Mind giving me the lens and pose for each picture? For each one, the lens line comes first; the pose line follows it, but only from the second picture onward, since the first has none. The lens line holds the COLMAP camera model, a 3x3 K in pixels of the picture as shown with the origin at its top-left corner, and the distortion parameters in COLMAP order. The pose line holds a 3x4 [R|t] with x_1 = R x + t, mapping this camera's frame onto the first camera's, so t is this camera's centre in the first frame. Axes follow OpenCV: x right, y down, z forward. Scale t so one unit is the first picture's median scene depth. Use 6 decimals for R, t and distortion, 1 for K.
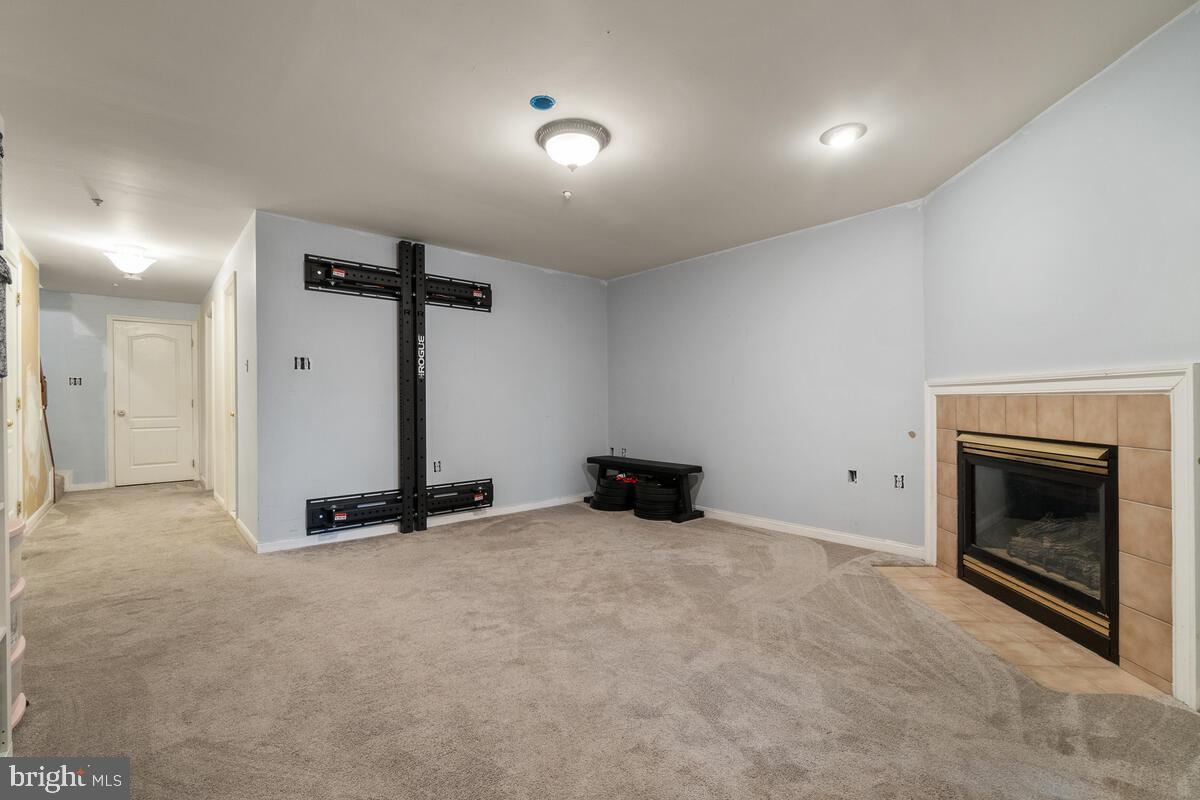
lens RADIAL K [[523.4, 0, 600.0], [0, 523.4, 400.0], [0, 0, 1]] dist [0.000158, -0.000343]
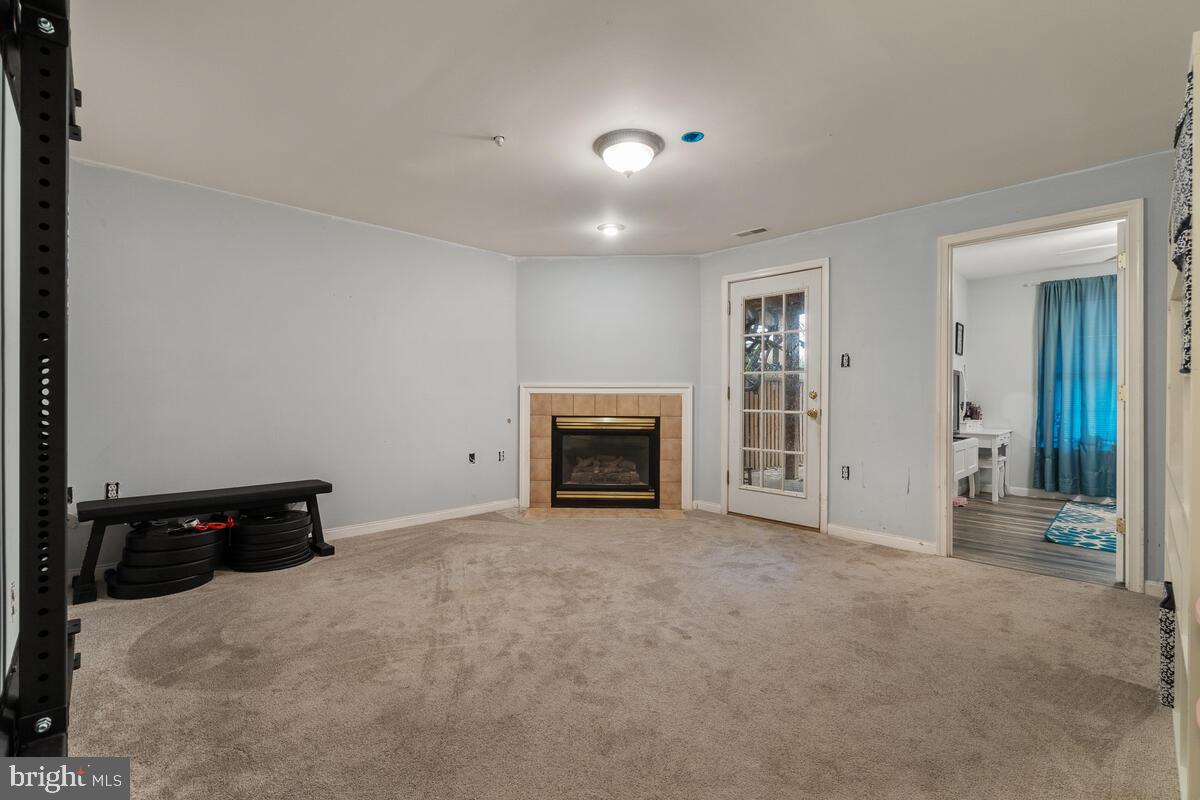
lens RADIAL K [[523.4, 0, 600.0], [0, 523.4, 400.0], [0, 0, 1]] dist [0.000158, -0.000343]
pose [[-0.054370, -0.002709, 0.998517, -1.101913], [-0.005905, 0.999980, 0.002392, 0.006074], [-0.998503, -0.005766, -0.054385, 1.117589]]
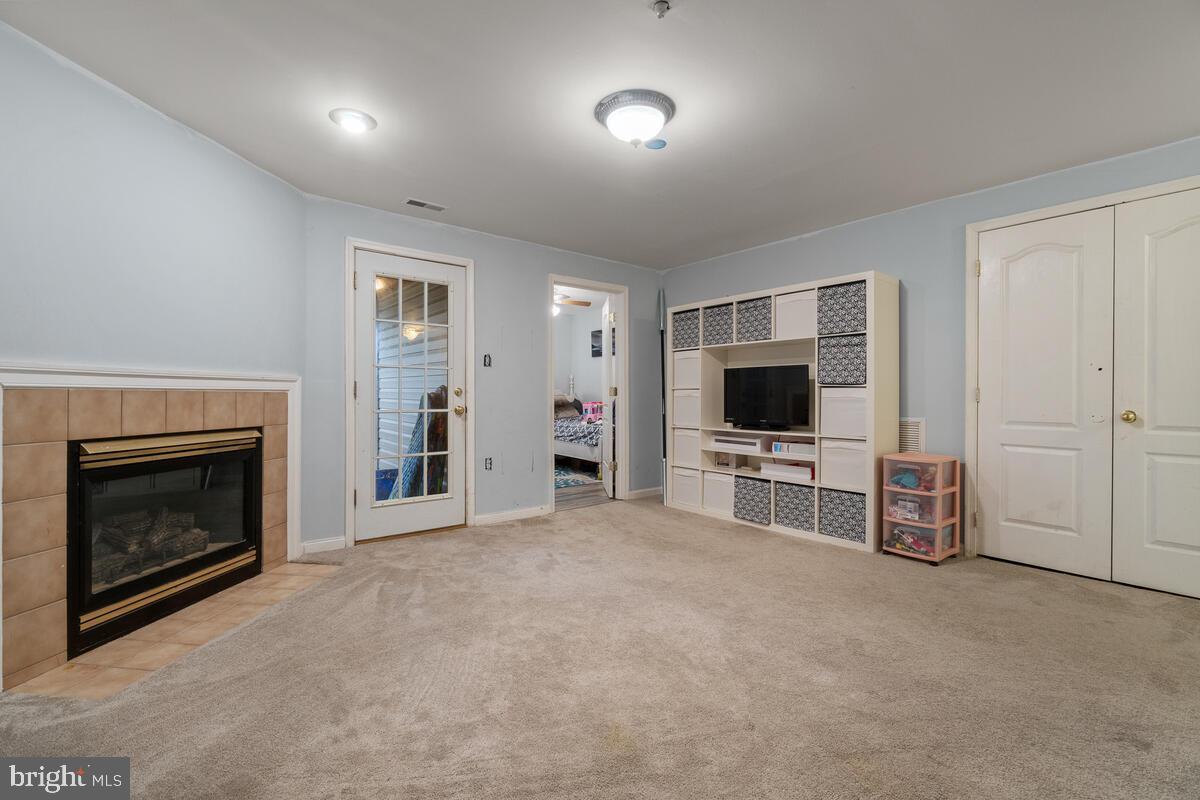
lens RADIAL K [[514.0, 0, 599.8], [0, 514.0, 395.0], [0, 0, 1]] dist [-0.000954, -0.000381]
pose [[-0.999063, 0.002403, 0.043224, -0.031646], [0.002375, 0.999997, -0.000700, 0.001130], [-0.043225, -0.000597, -0.999065, 1.934144]]
